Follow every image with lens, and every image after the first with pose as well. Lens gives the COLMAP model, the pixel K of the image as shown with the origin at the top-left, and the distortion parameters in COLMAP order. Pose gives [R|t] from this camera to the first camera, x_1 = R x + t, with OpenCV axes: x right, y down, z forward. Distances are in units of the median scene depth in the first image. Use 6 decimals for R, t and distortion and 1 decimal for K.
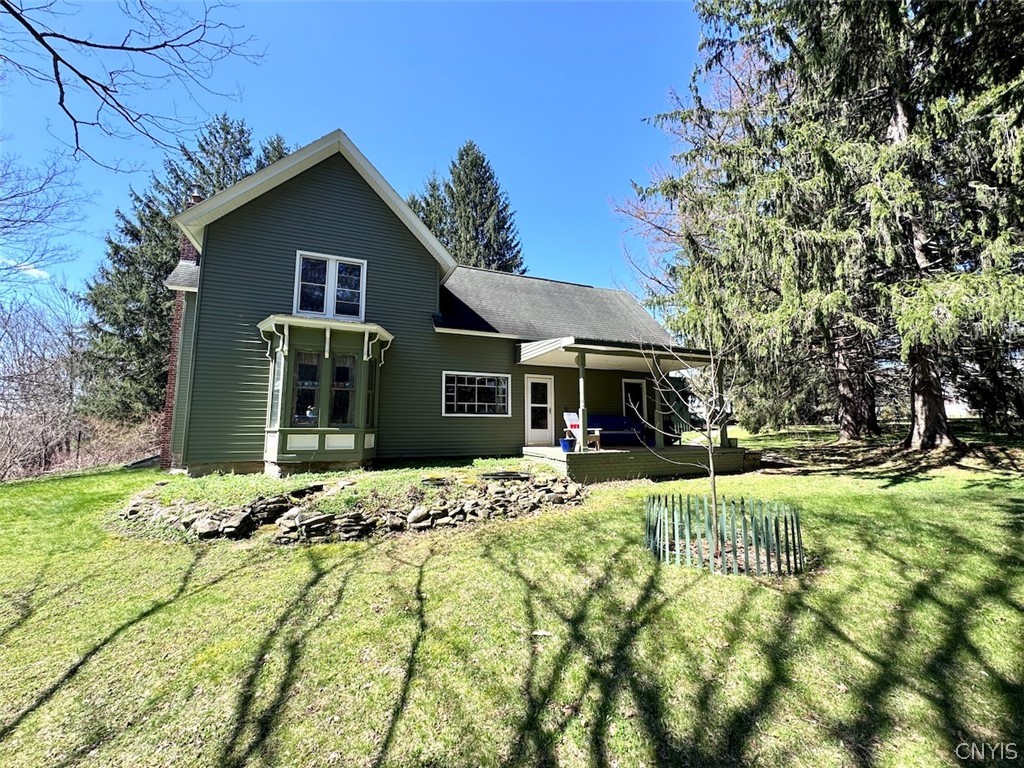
lens RADIAL K [[421.6, 0, 516.7], [0, 421.6, 383.9], [0, 0, 1]] dist [0.002324, 0.000354]
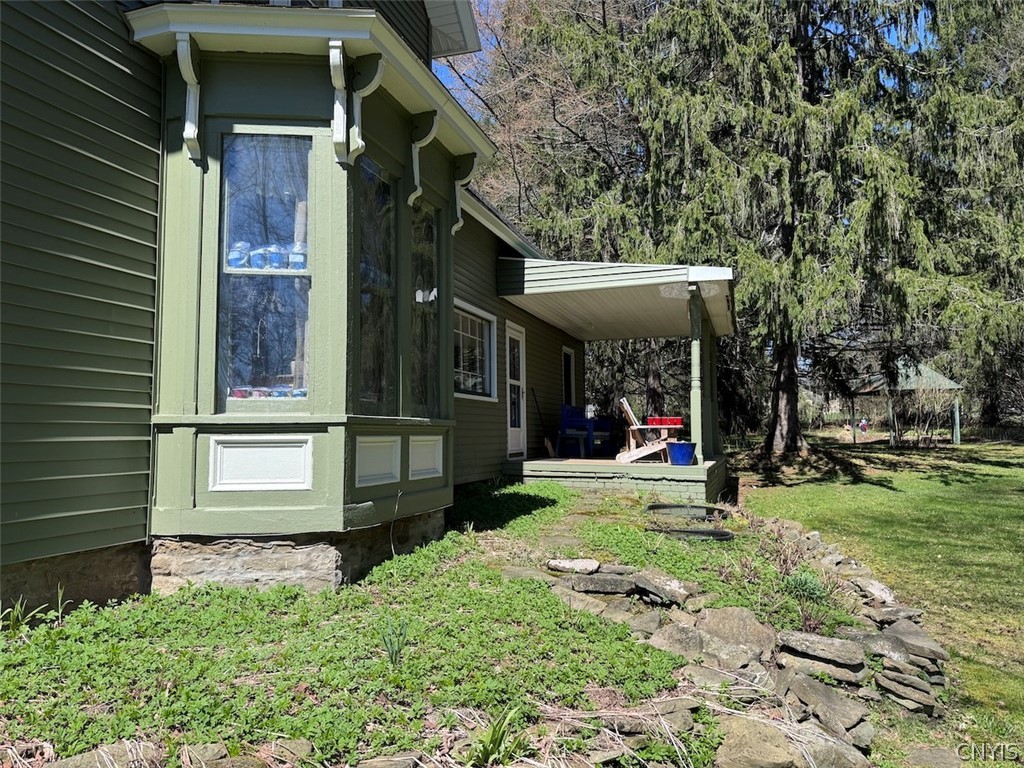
lens RADIAL K [[714.6, 0, 513.1], [0, 714.6, 386.3], [0, 0, 1]] dist [0.070590, -0.088897]
pose [[0.661885, 0.048444, 0.748038, -0.647349], [-0.076162, 0.997091, 0.002818, 0.057505], [-0.745726, -0.058837, 0.663650, 0.445654]]
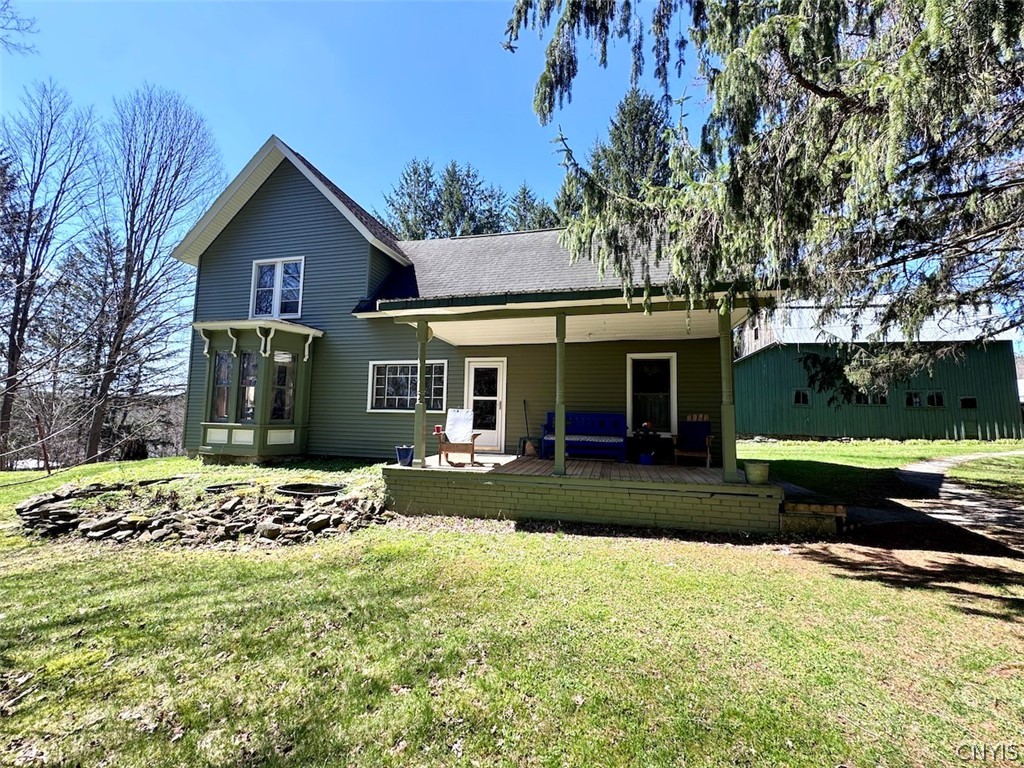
lens RADIAL K [[421.6, 0, 516.7], [0, 421.6, 383.9], [0, 0, 1]] dist [0.002324, 0.000354]
pose [[0.787684, -0.034038, -0.615139, 0.596157], [0.045245, 0.998972, 0.002658, 0.028004], [0.614416, -0.029926, 0.788414, 0.478431]]
